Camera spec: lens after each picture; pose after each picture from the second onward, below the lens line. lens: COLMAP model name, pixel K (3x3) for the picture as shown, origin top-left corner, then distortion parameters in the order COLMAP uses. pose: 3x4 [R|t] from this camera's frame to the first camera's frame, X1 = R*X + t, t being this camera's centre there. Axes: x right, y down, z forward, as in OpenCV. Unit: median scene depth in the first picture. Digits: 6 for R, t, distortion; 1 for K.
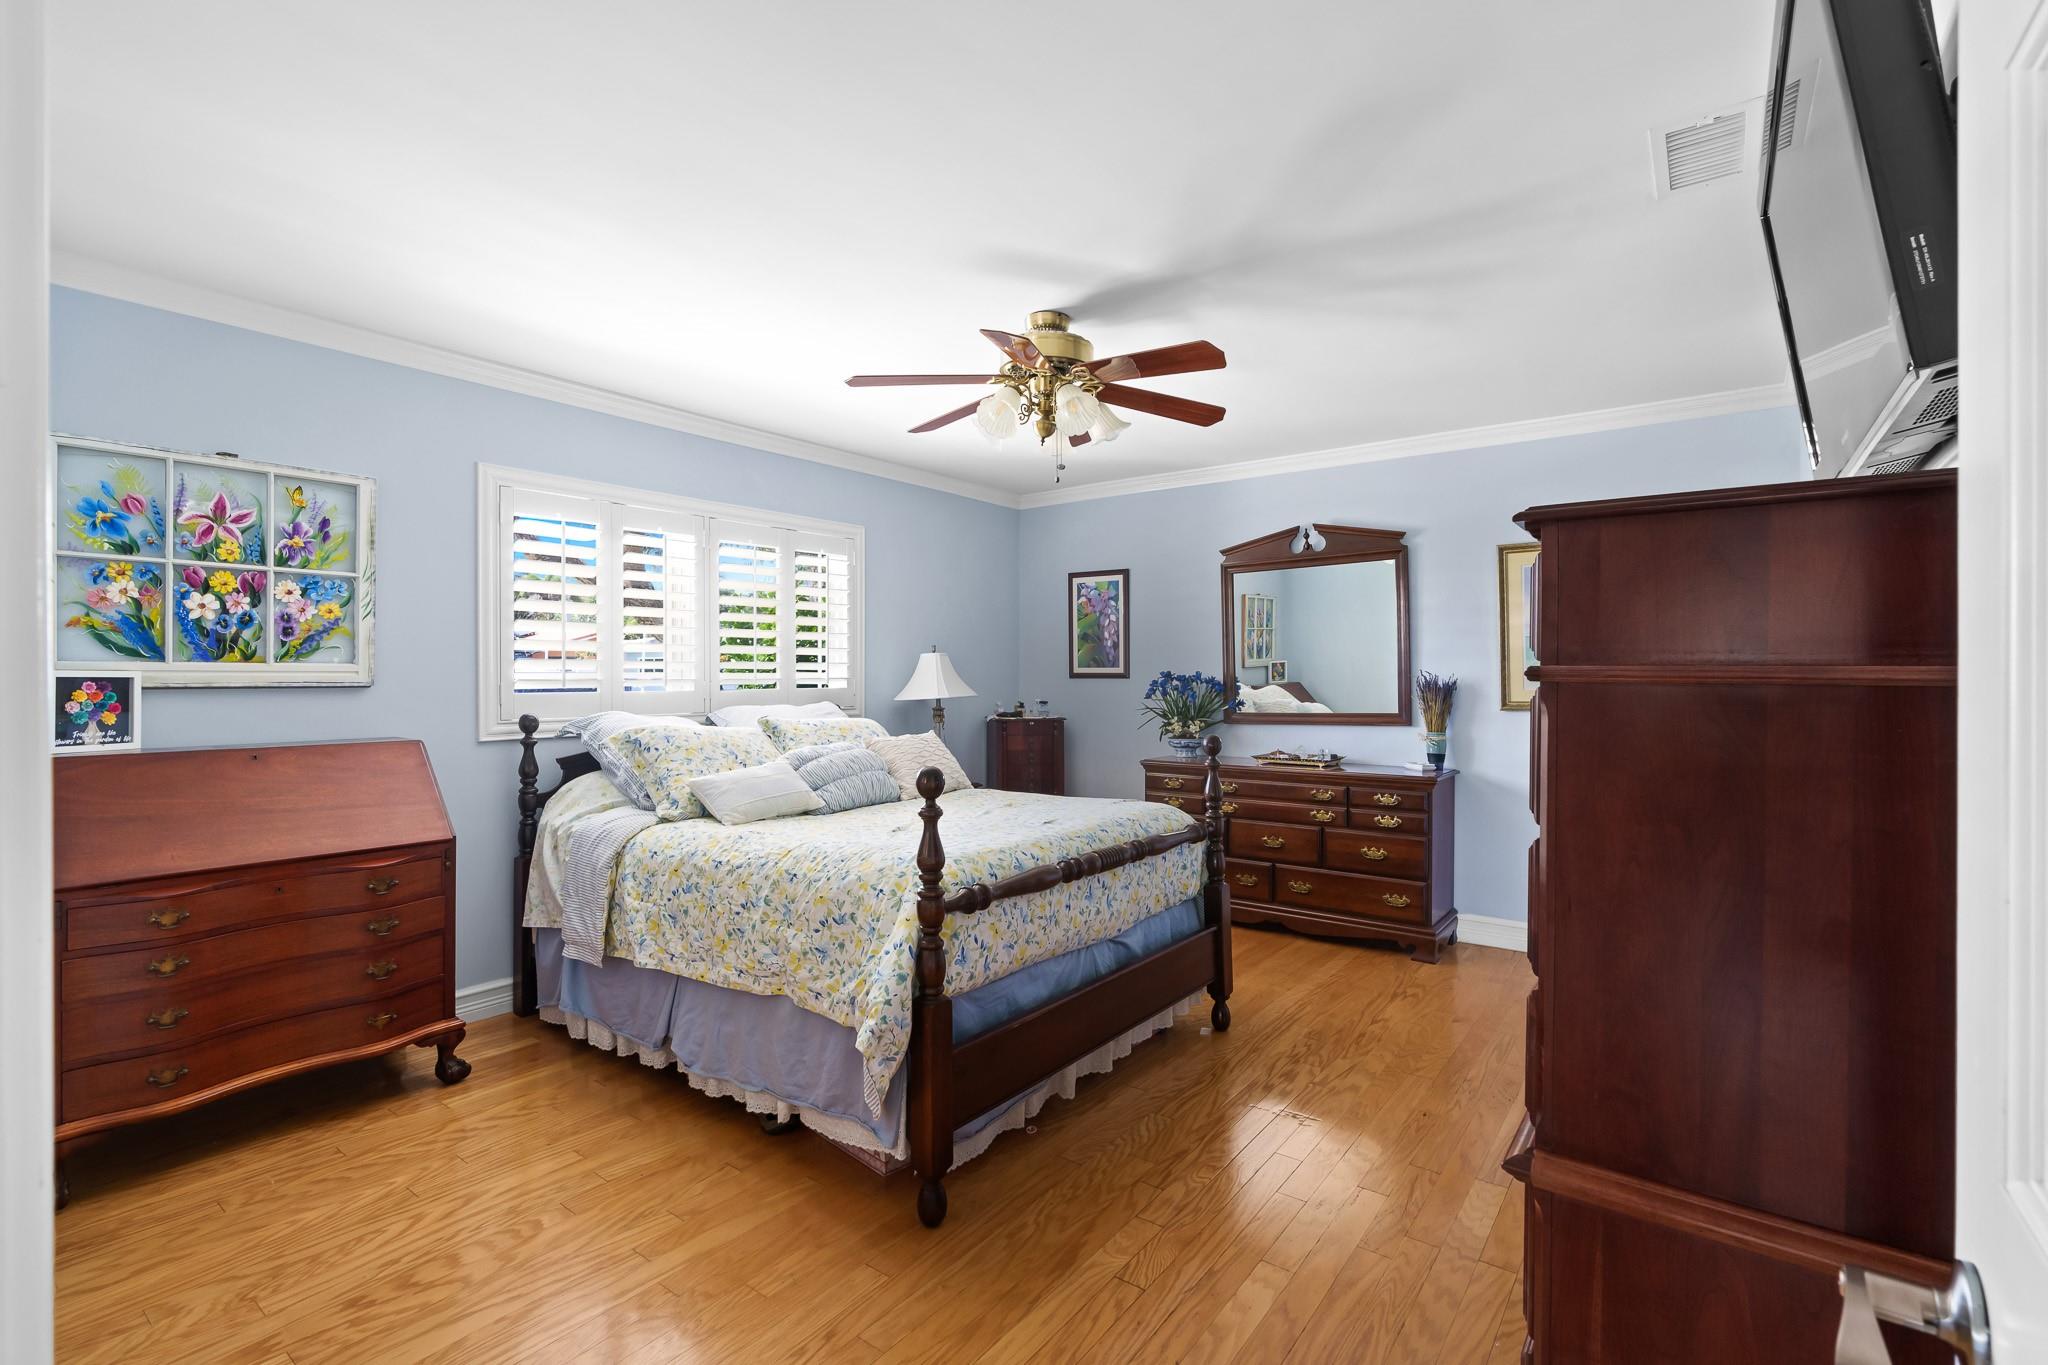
lens RADIAL K [[932.3, 0, 1021.0], [0, 932.3, 672.3], [0, 0, 1]] dist [-0.010213, 0.004024]
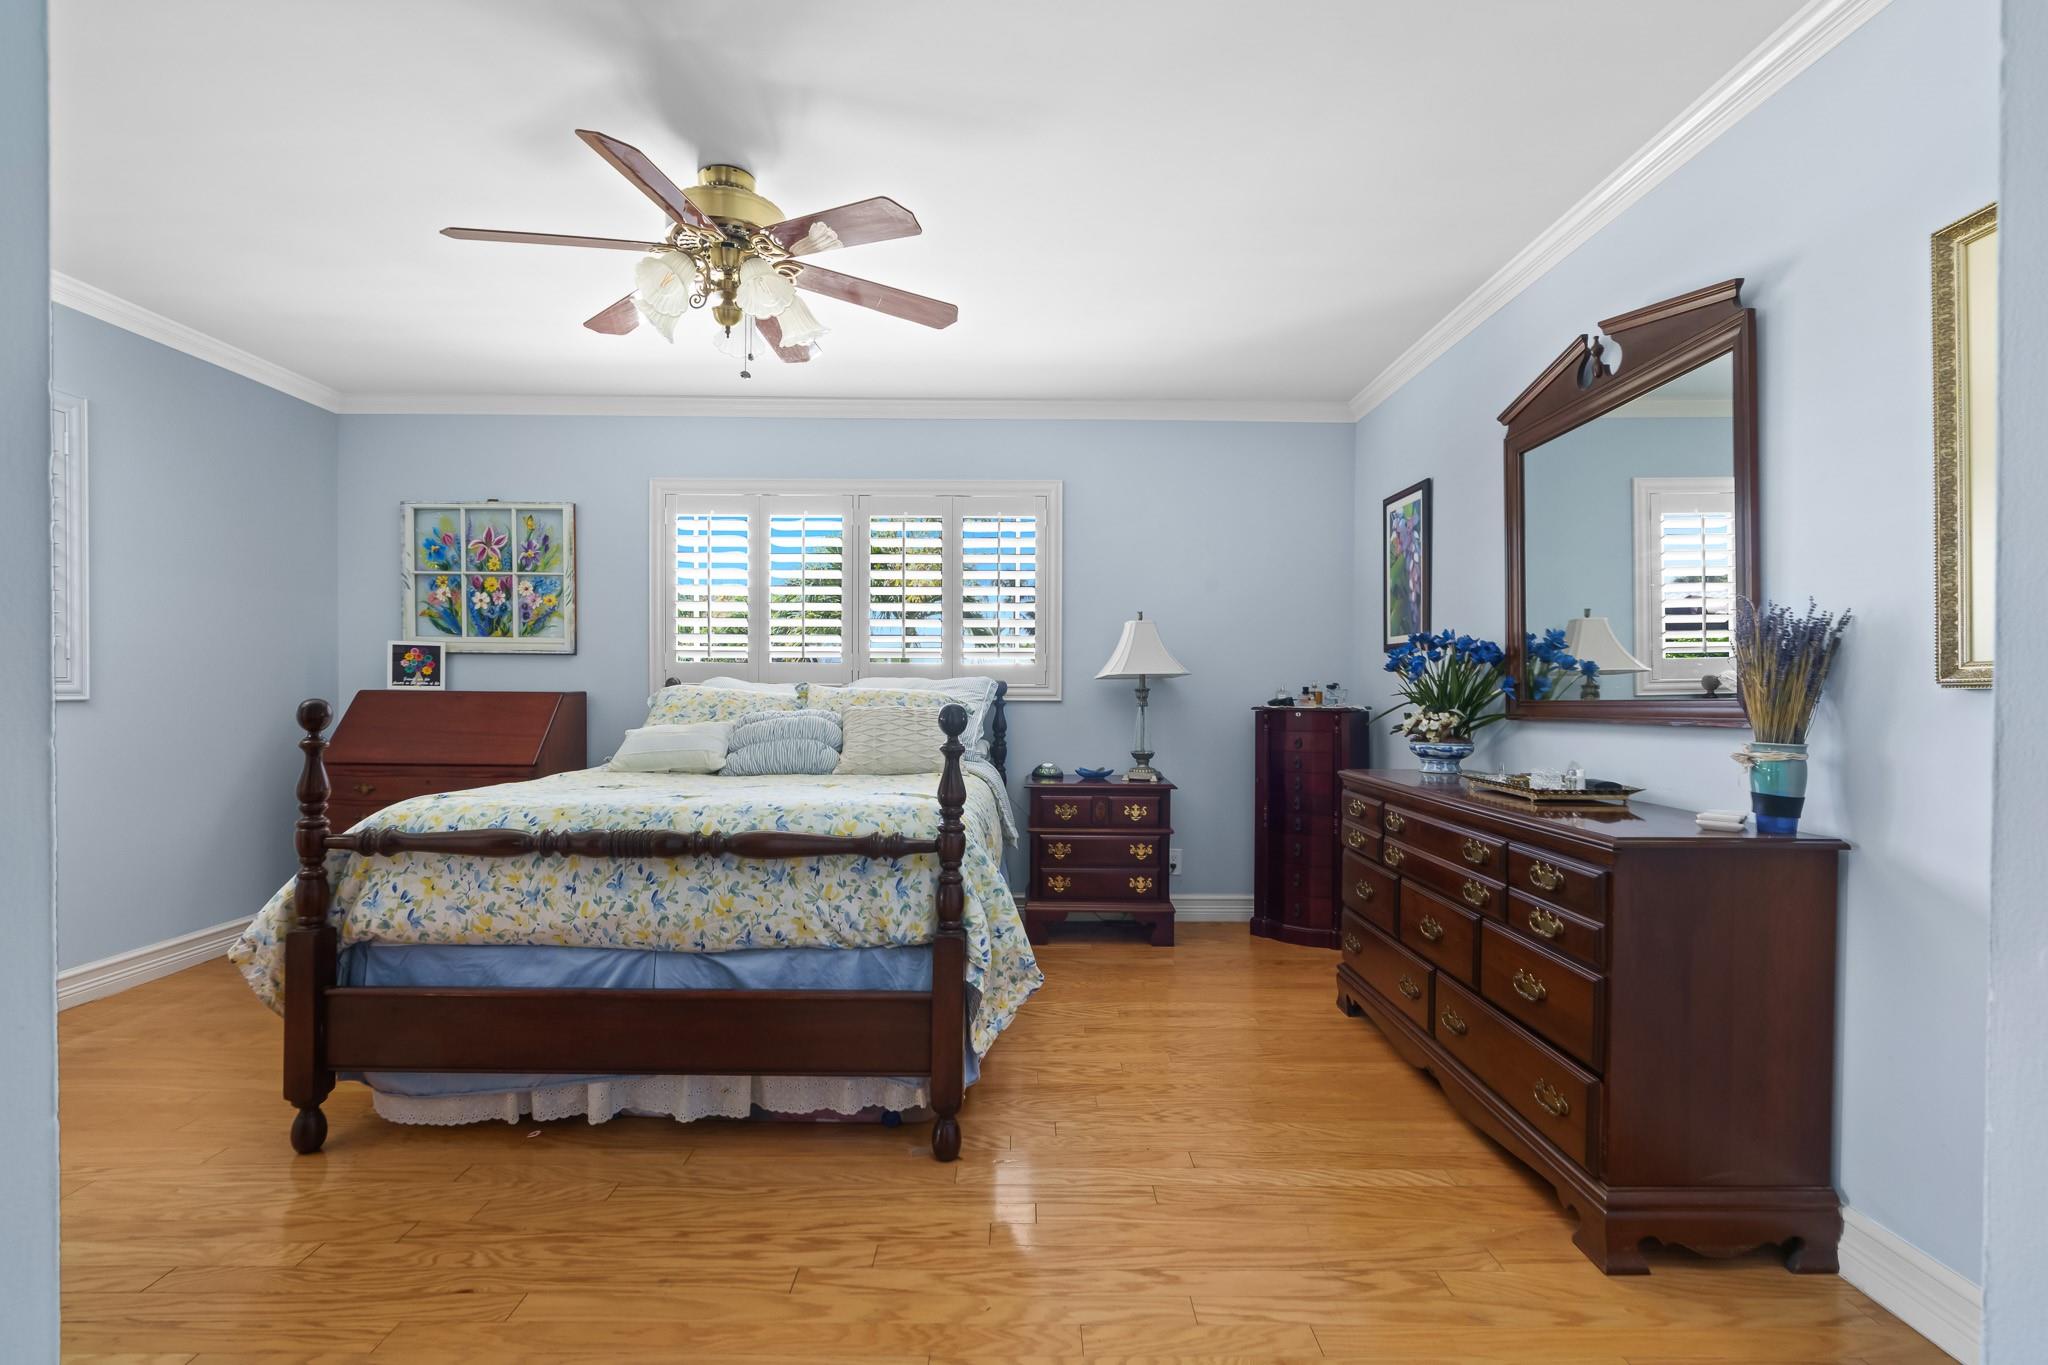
lens RADIAL K [[932.3, 0, 1027.6], [0, 932.3, 690.3], [0, 0, 1]] dist [-0.010213, 0.004024]
pose [[0.610833, 0.008666, -0.791712, 0.892233], [-0.004057, 0.999961, 0.007816, 0.061629], [0.791749, -0.001562, 0.610844, 0.761176]]
